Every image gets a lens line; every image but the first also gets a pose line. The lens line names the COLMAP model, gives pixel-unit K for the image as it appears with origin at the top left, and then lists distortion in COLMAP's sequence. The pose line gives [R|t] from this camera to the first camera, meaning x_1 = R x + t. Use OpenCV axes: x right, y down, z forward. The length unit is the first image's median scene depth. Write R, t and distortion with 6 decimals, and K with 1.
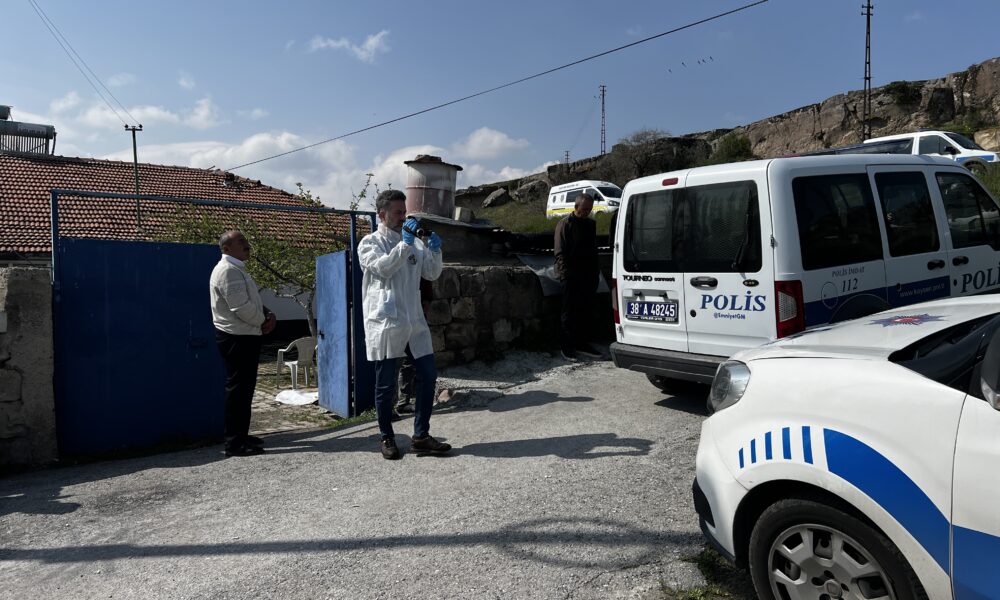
lens RADIAL K [[758.3, 0, 495.1], [0, 758.3, 301.0], [0, 0, 1]] dist [0.068119, -0.061700]
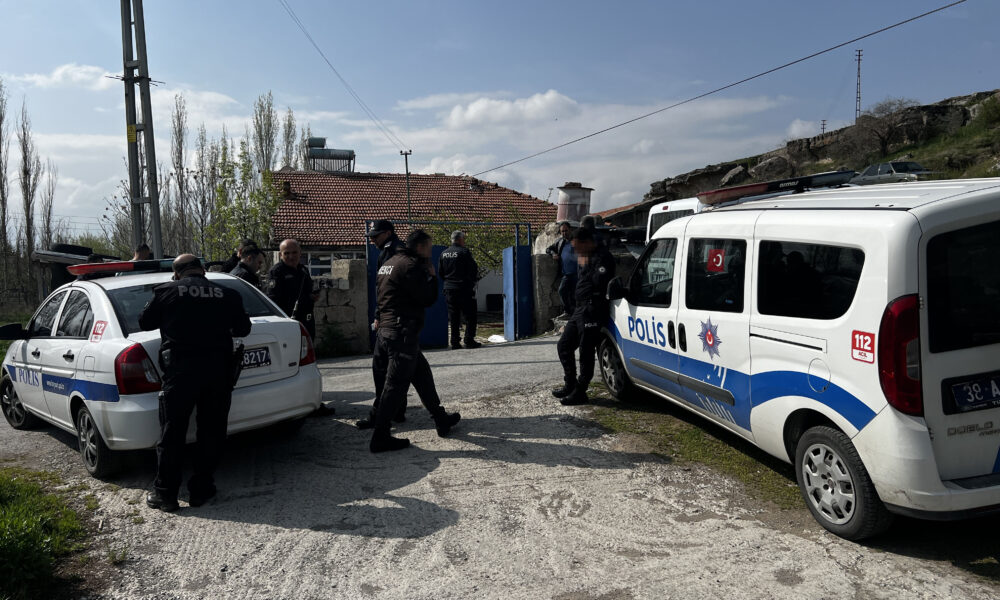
lens RADIAL K [[758.3, 0, 497.5], [0, 758.3, 307.0], [0, 0, 1]] dist [0.068119, -0.061700]
pose [[0.947508, 0.009810, -0.319581, 0.272181], [0.001318, 0.999401, 0.034587, 0.010760], [0.319729, -0.033193, 0.946928, -0.546228]]
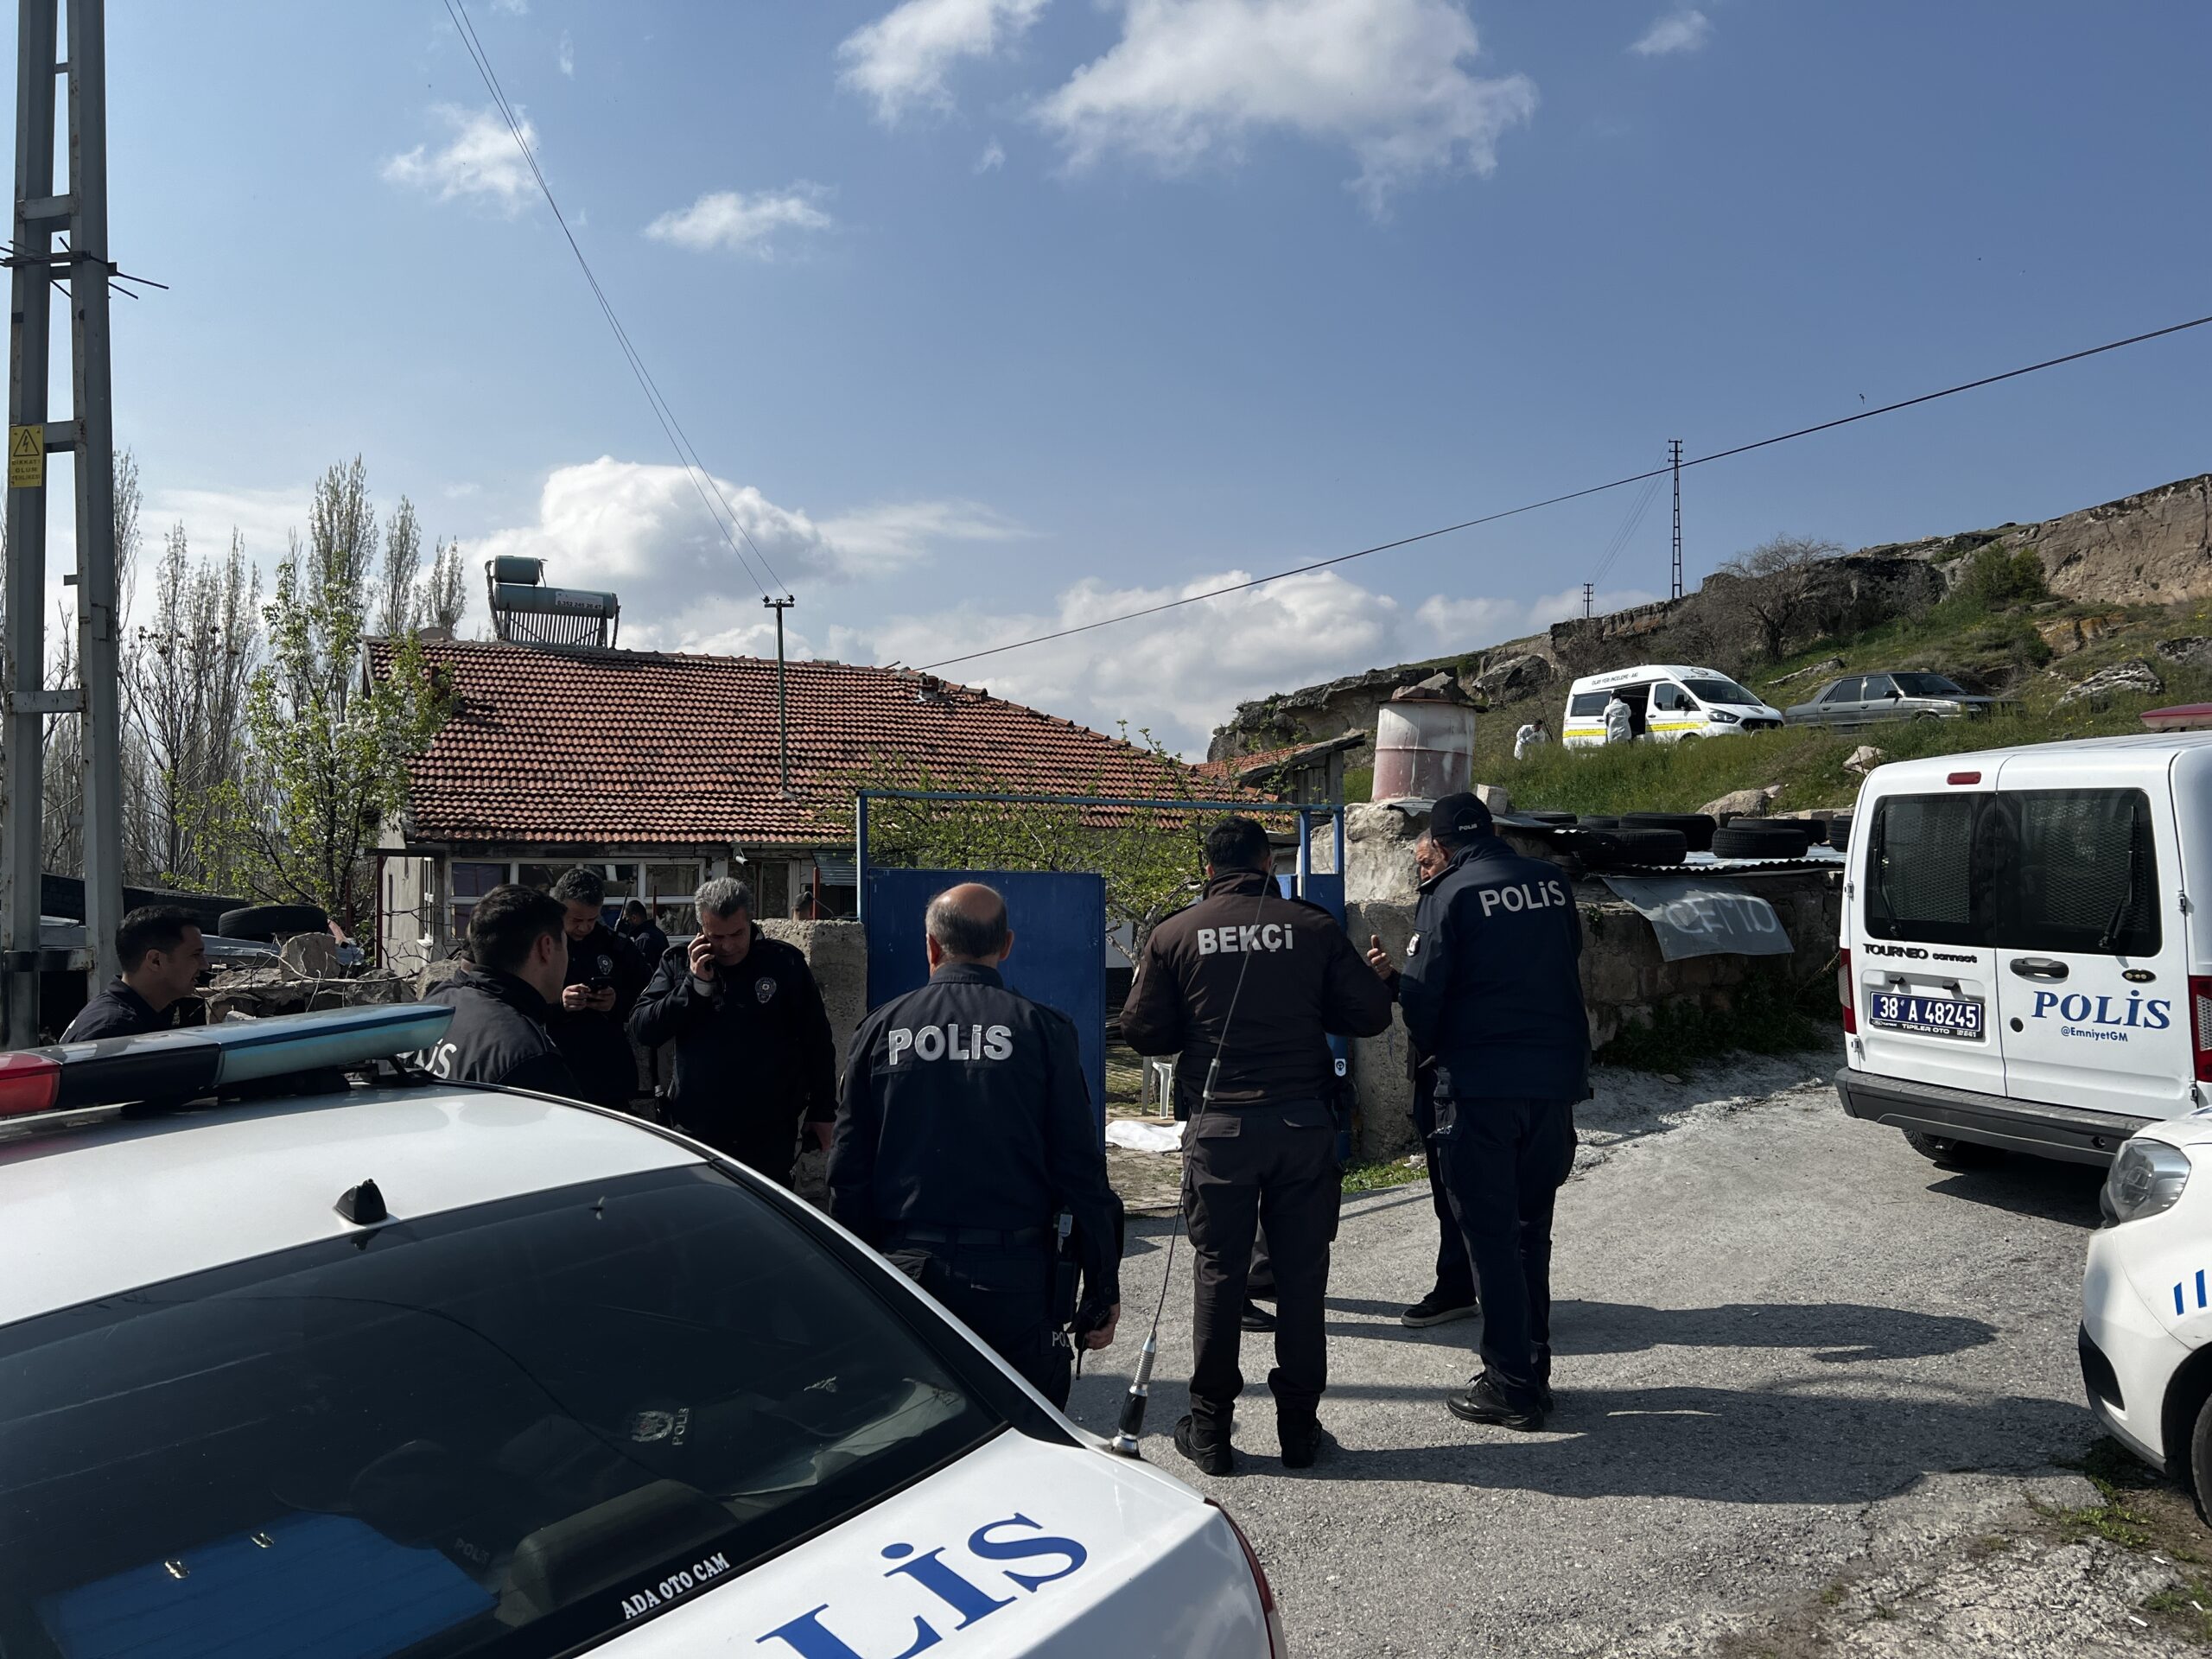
lens RADIAL K [[1682.9, 0, 1101.9], [0, 1682.9, 828.6], [0, 0, 1]] dist [0.044572, -0.035452]
pose [[0.983747, 0.002190, -0.179546, -0.097390], [-0.011299, 0.998699, -0.049727, -0.033538], [0.179204, 0.050947, 0.982492, -0.183799]]
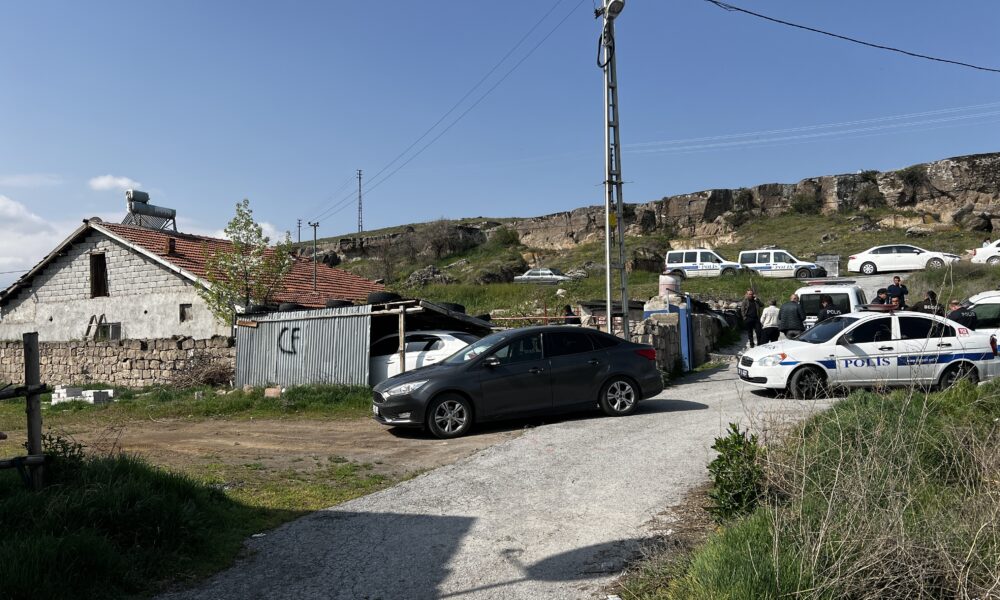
lens RADIAL K [[758.3, 0, 499.7], [0, 758.3, 298.7], [0, 0, 1]] dist [0.068119, -0.061700]
pose [[0.896902, 0.022909, 0.441636, -1.729611], [0.016233, 0.996279, -0.084648, 0.101034], [-0.441932, 0.083090, 0.893192, -0.990446]]
